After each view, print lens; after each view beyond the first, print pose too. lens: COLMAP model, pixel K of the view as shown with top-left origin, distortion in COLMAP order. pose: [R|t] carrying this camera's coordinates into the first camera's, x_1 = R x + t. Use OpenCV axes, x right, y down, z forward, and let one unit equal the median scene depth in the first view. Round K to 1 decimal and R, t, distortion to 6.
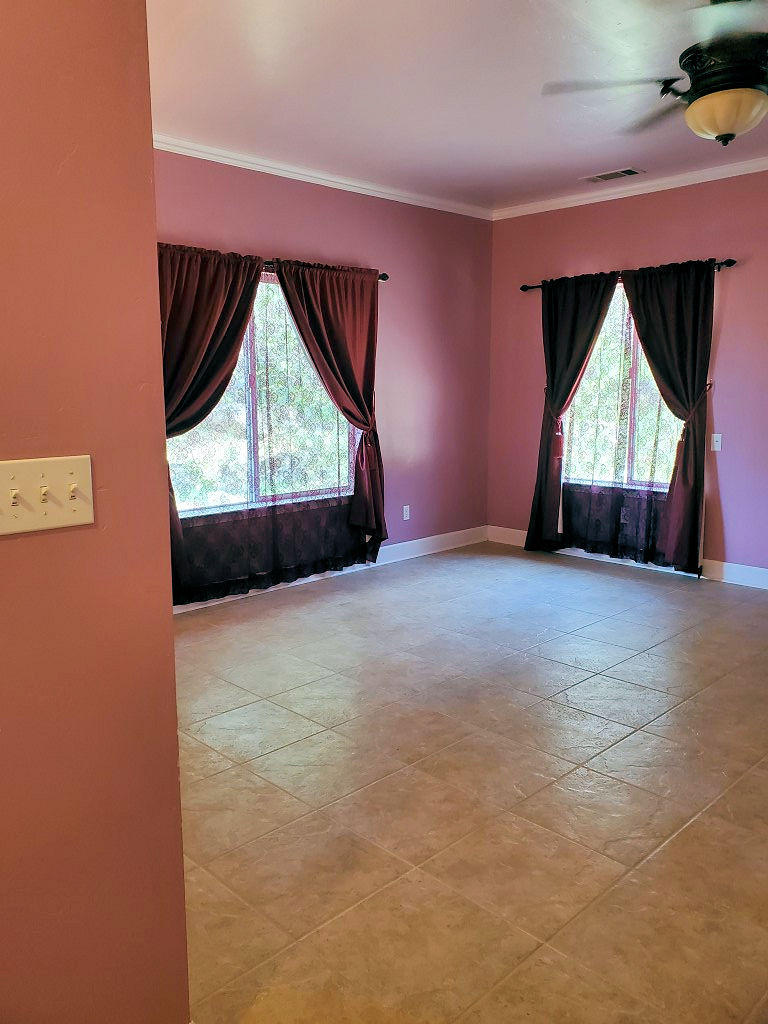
lens RADIAL K [[785.5, 0, 384.6], [0, 785.5, 511.7], [0, 0, 1]] dist [0.043289, -0.003199]
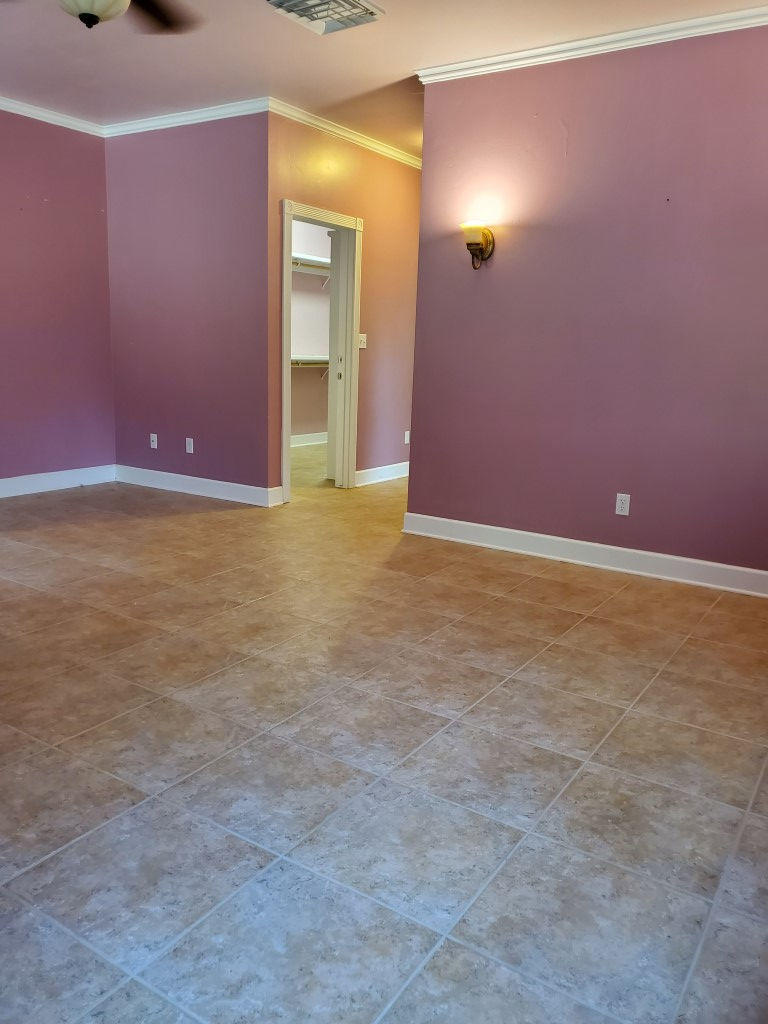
lens RADIAL K [[785.5, 0, 382.8], [0, 785.5, 508.0], [0, 0, 1]] dist [0.043289, -0.003199]
pose [[-0.978017, 0.020443, -0.207519, 0.186345], [-0.054534, 0.935472, 0.349169, -0.180596], [0.201266, 0.352810, -0.913793, 1.382285]]
